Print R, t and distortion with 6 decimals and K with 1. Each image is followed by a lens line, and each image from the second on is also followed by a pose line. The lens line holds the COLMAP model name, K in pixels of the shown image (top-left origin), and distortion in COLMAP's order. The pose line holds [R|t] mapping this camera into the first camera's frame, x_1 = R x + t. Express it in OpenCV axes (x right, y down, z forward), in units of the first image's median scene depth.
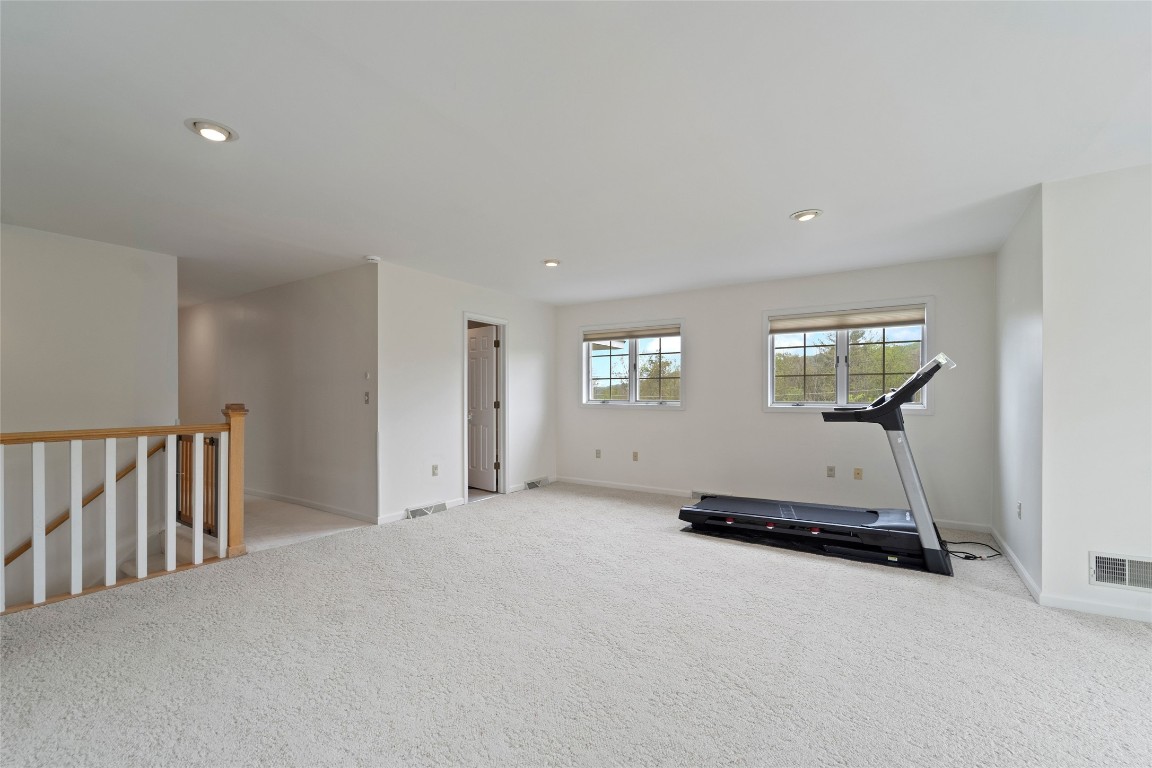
lens RADIAL K [[486.6, 0, 576.8], [0, 486.6, 396.8], [0, 0, 1]] dist [0.000954, 0.000010]
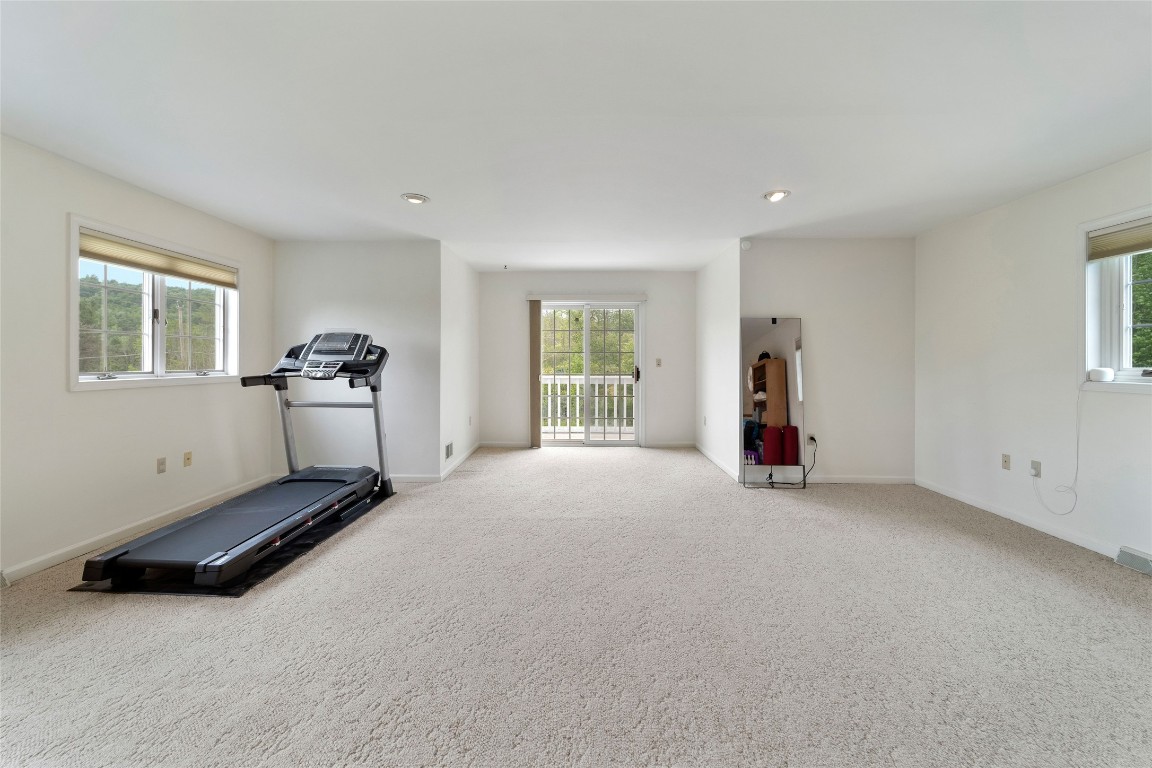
lens RADIAL K [[495.1, 0, 565.8], [0, 495.1, 362.9], [0, 0, 1]] dist [0.000653, -0.000223]
pose [[-0.539475, -0.002014, 0.841999, -0.500137], [0.000383, 0.999996, 0.002637, -0.004146], [-0.842001, 0.001745, -0.539473, 1.005532]]
